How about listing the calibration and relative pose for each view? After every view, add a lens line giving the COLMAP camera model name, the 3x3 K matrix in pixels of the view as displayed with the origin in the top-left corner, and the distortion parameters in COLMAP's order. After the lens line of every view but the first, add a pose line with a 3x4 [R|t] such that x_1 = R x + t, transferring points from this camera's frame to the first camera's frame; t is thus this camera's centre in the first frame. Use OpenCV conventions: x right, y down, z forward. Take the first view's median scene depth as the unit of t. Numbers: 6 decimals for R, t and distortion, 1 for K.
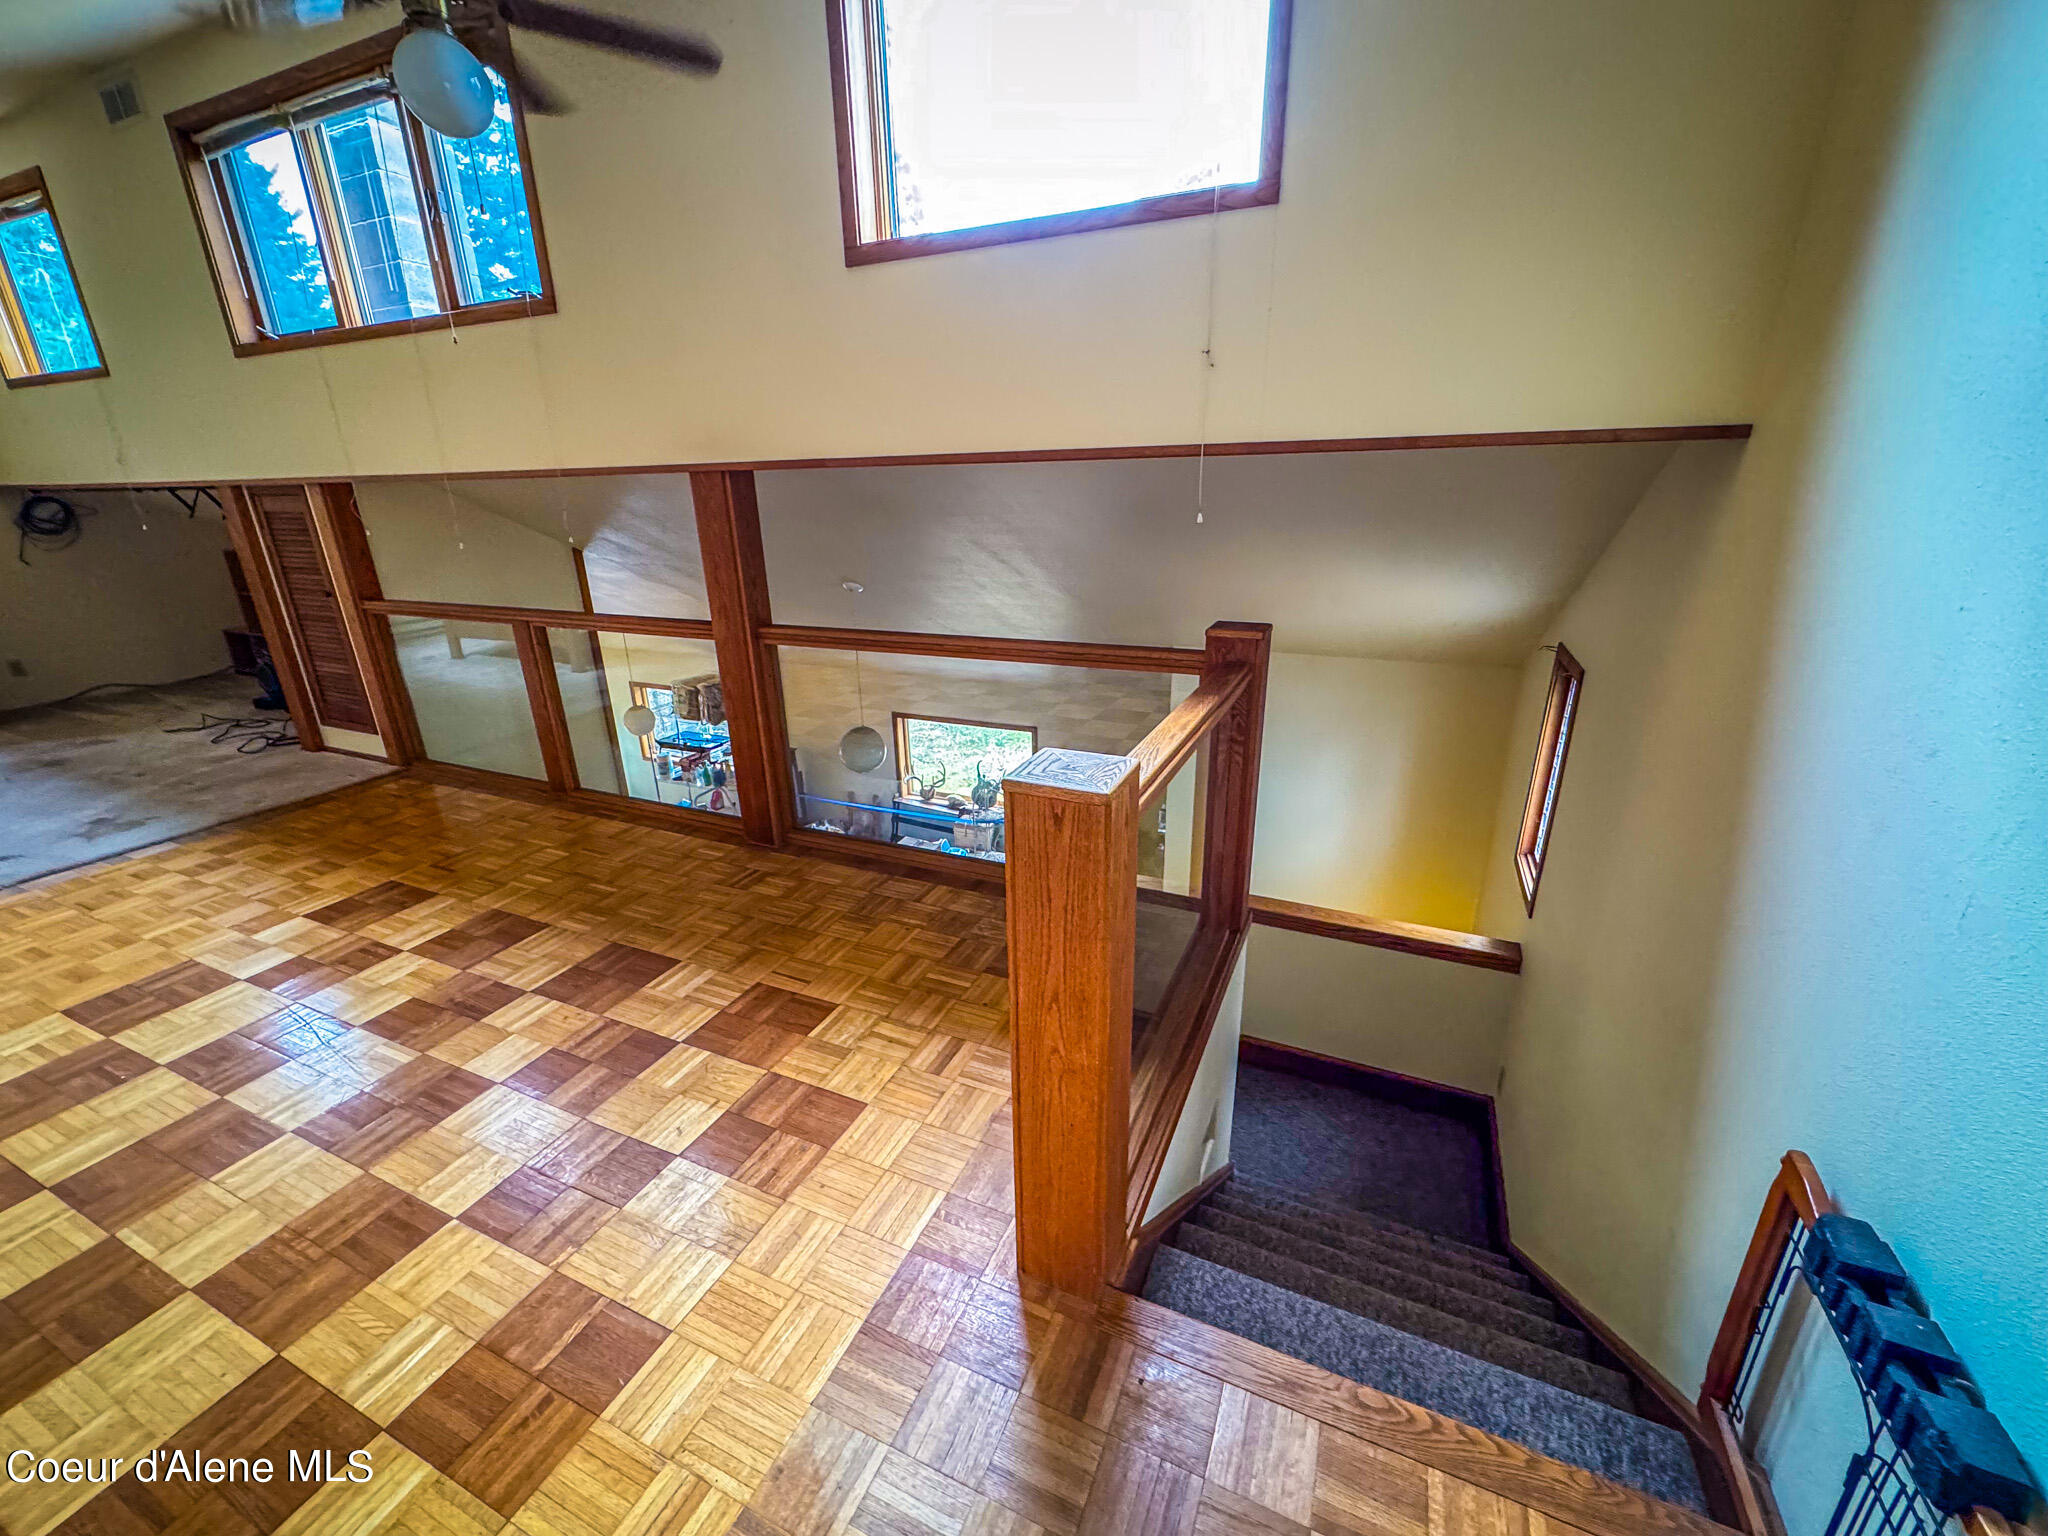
lens RADIAL K [[817.4, 0, 1028.1], [0, 817.4, 762.8], [0, 0, 1]] dist [-0.003574, 0.000900]
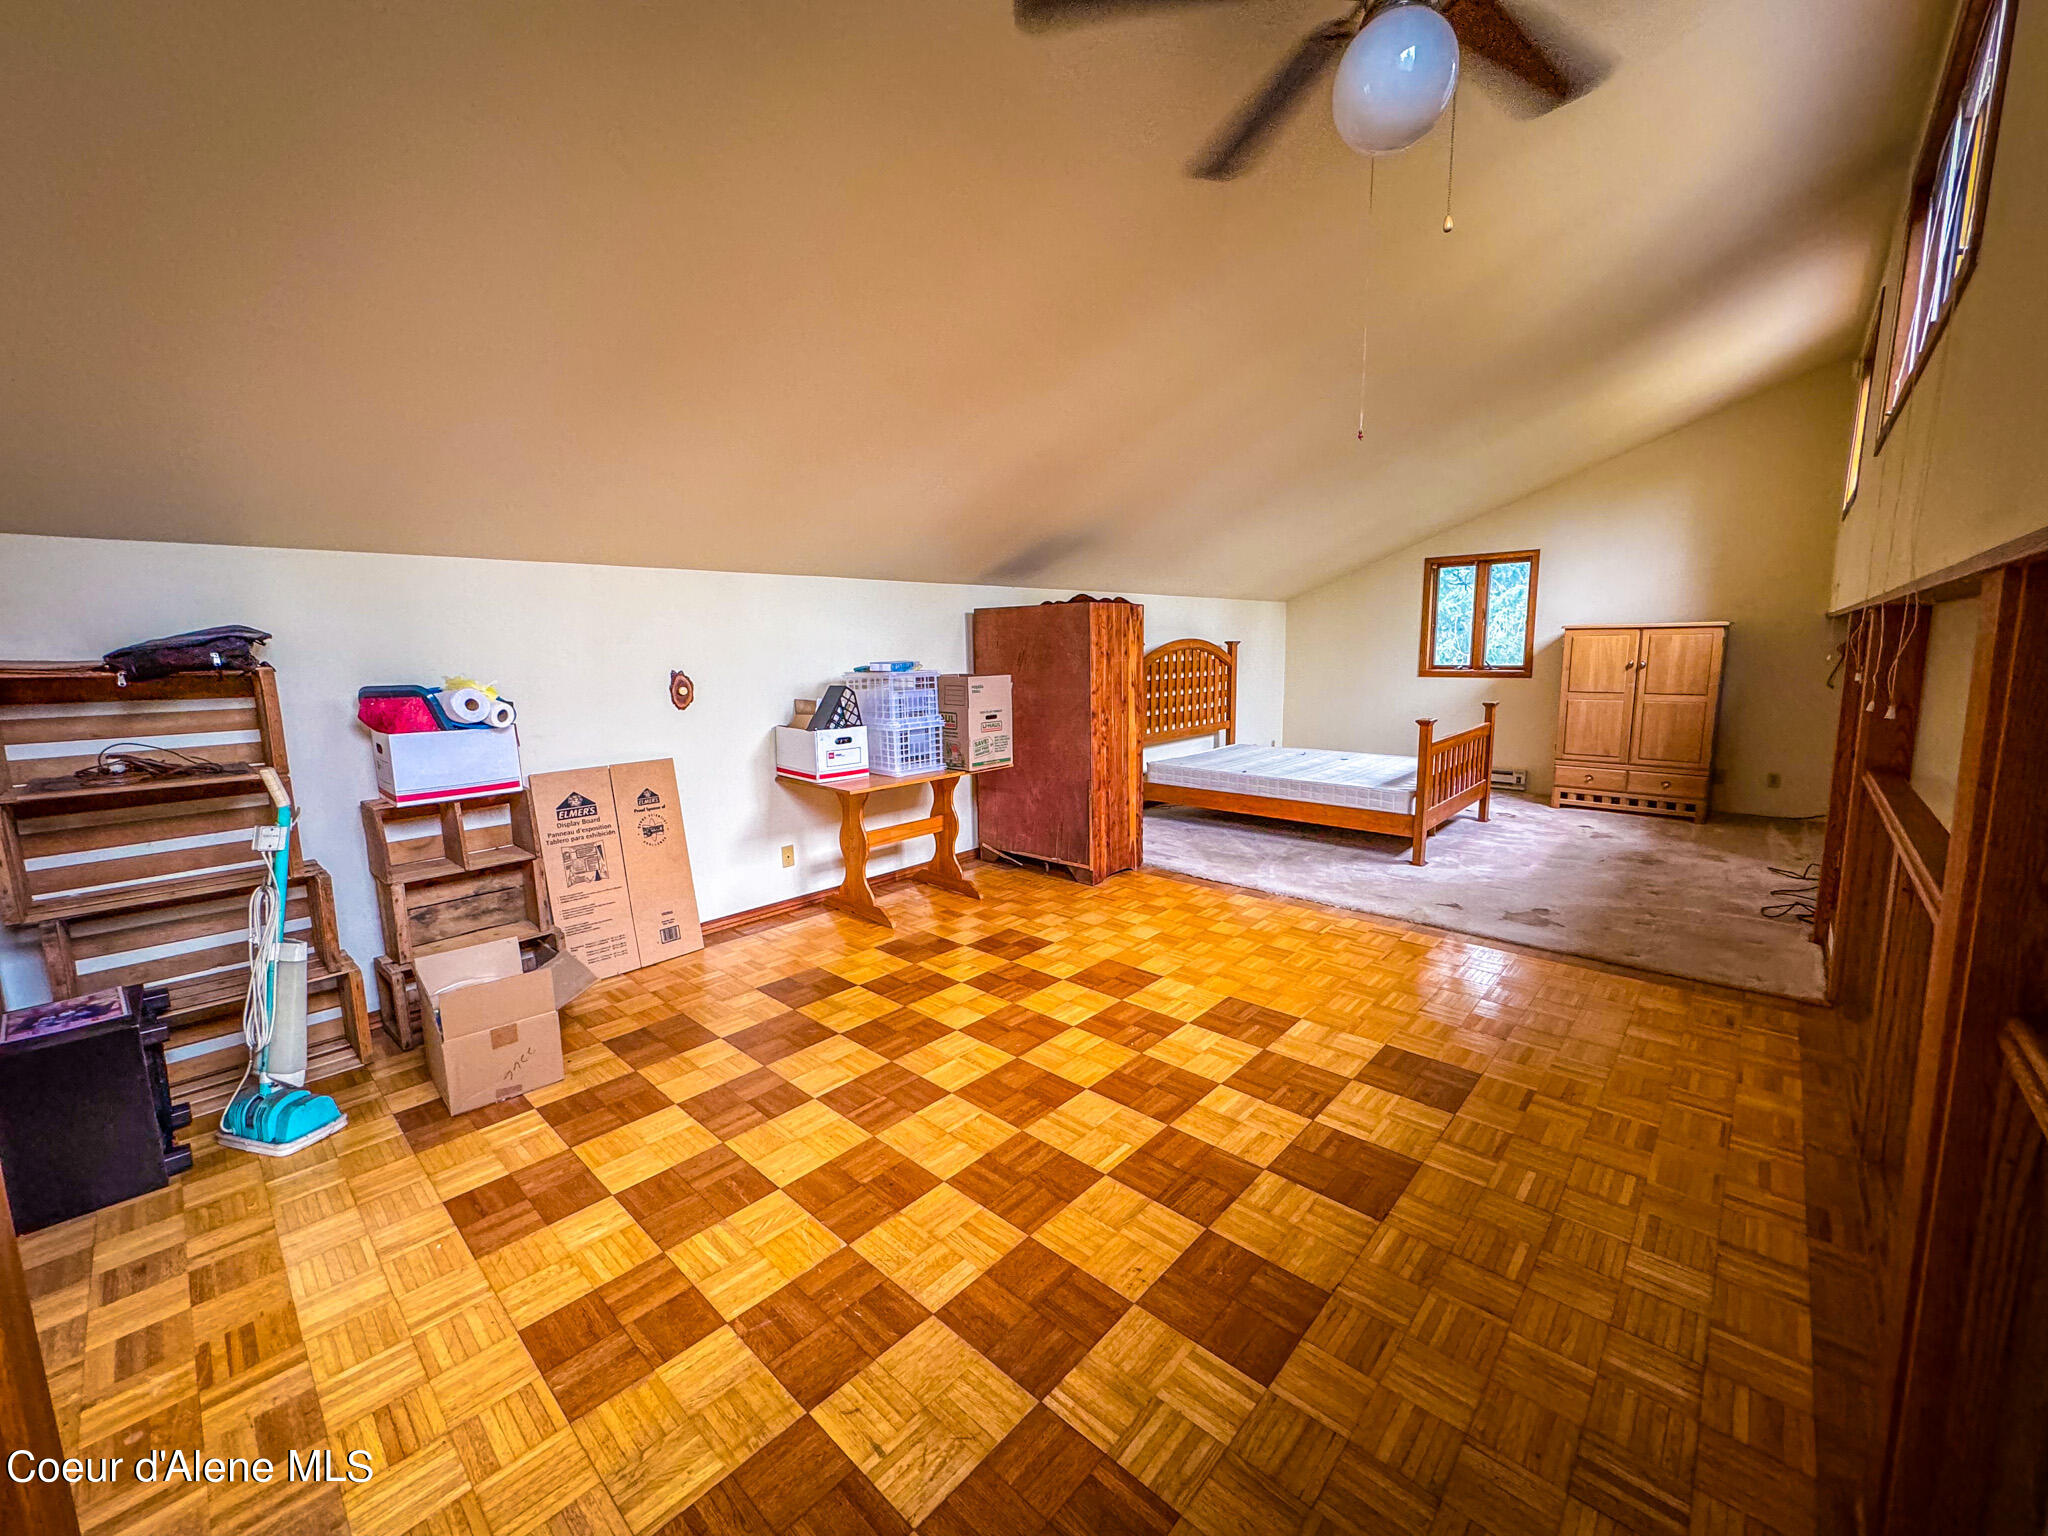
lens RADIAL K [[817.4, 0, 1025.5], [0, 817.4, 761.9], [0, 0, 1]] dist [-0.003574, 0.000900]
pose [[-0.324367, 0.155209, -0.933111, 0.102521], [-0.284550, 0.924747, 0.252732, -0.246580], [0.902118, 0.347495, -0.255792, 0.742132]]
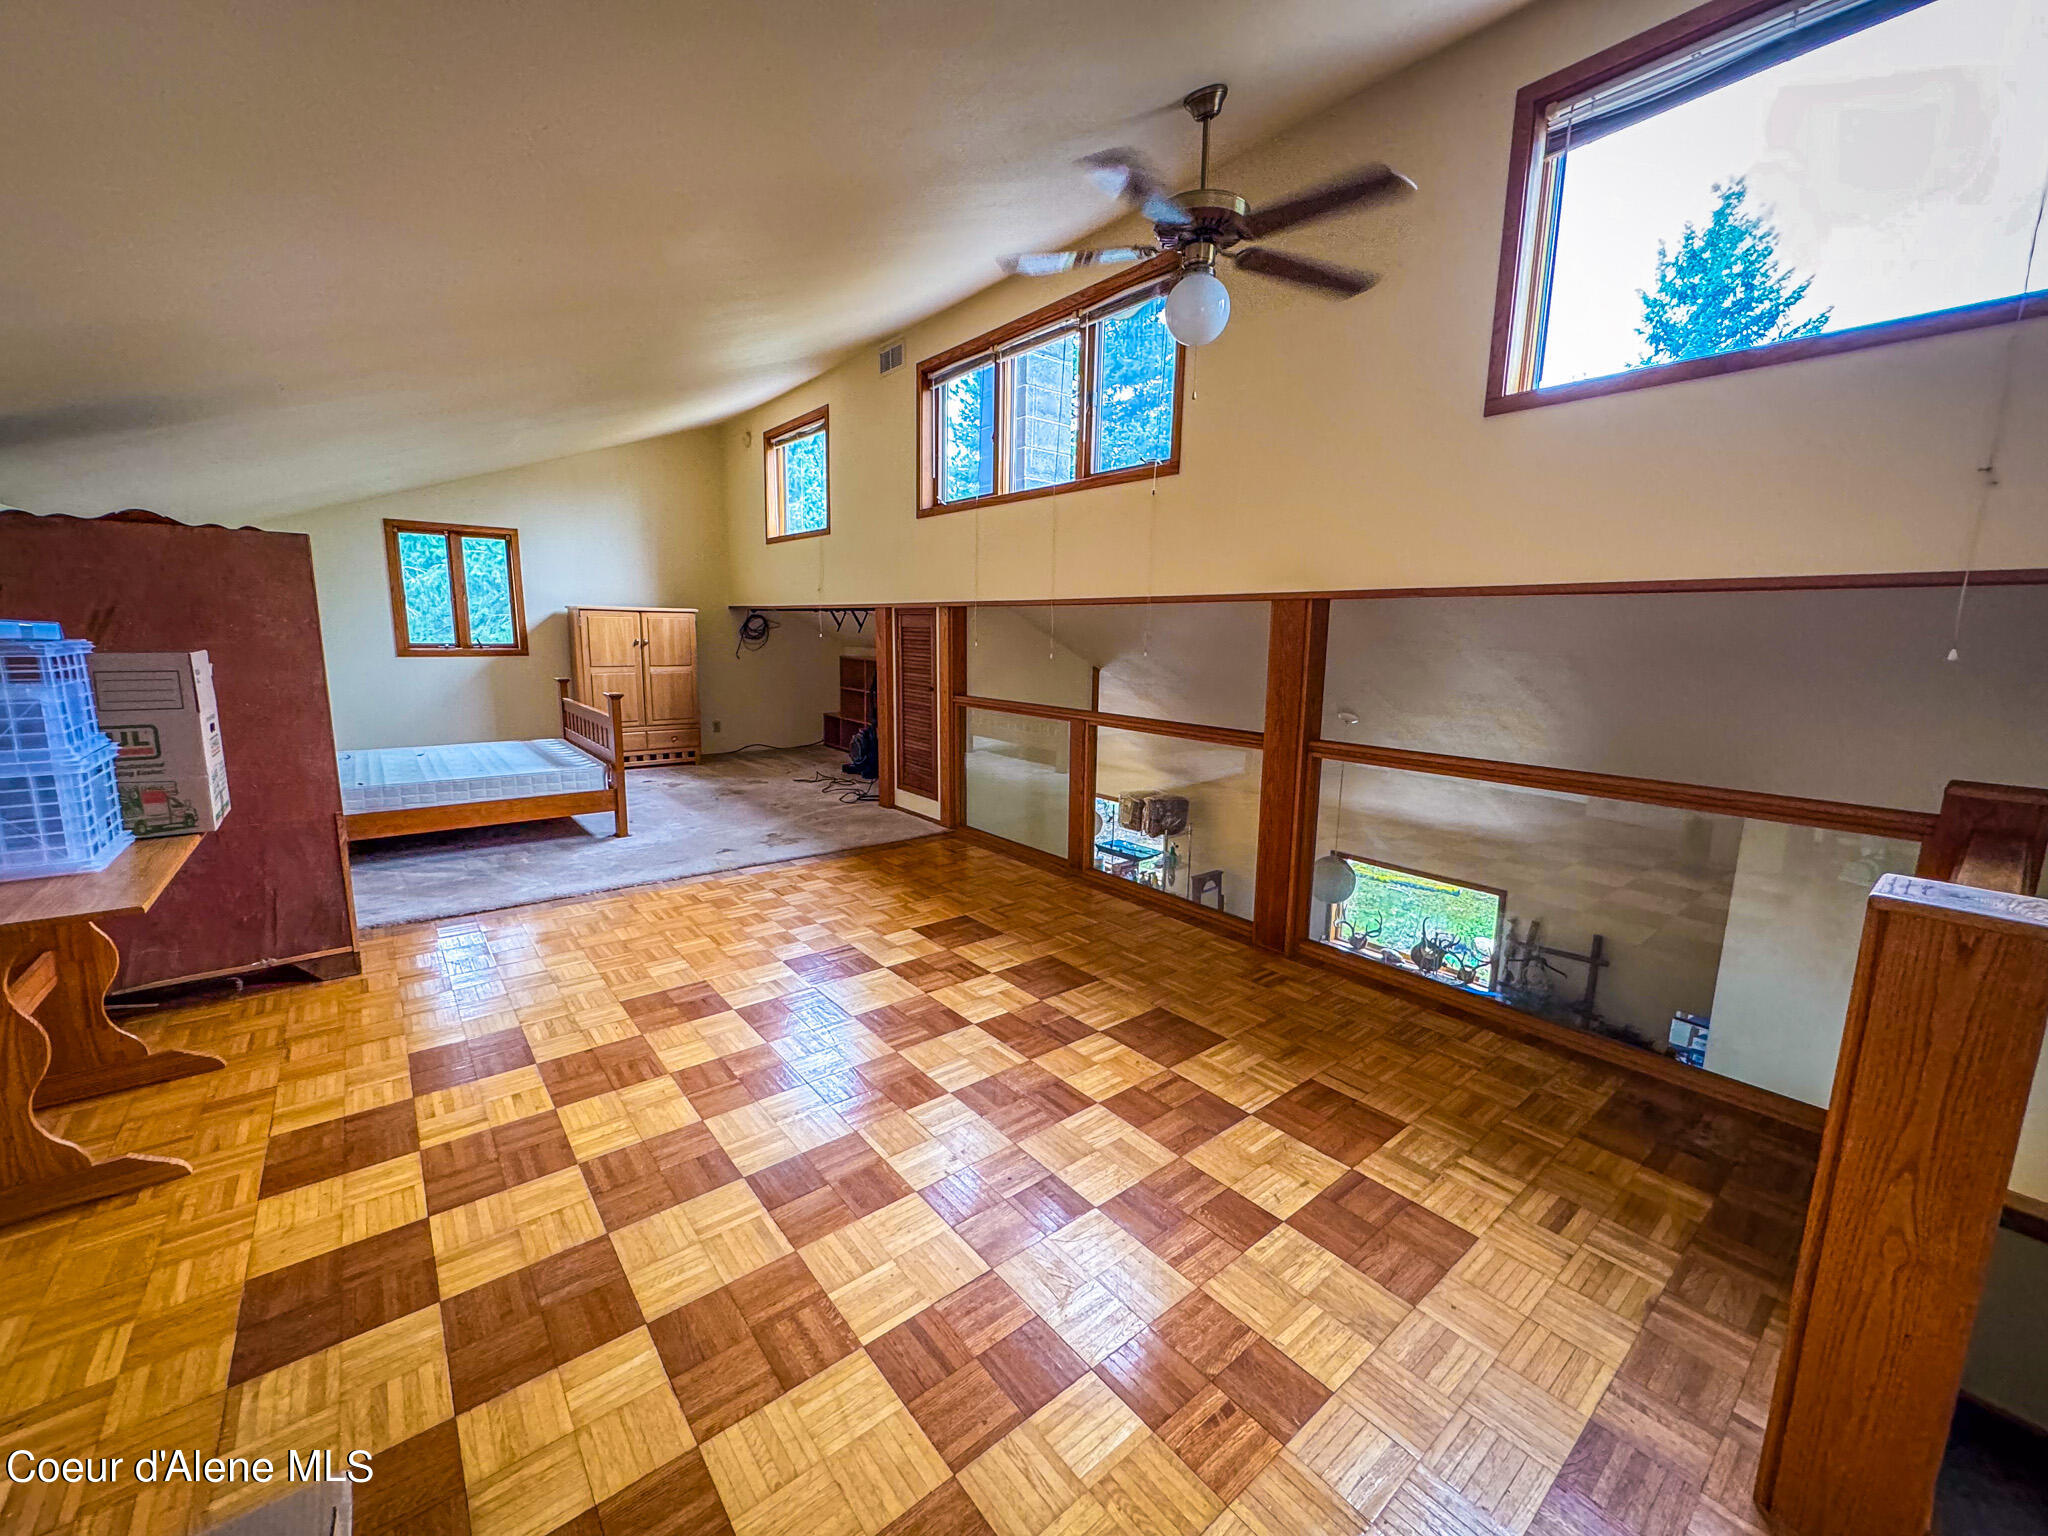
lens RADIAL K [[817.4, 0, 1022.3], [0, 817.4, 762.0], [0, 0, 1]] dist [-0.003574, 0.000900]
pose [[0.890982, 0.103420, -0.442104, -0.205972], [-0.176652, 0.975953, -0.127709, 0.067041], [0.418265, 0.191885, 0.887826, -0.099417]]
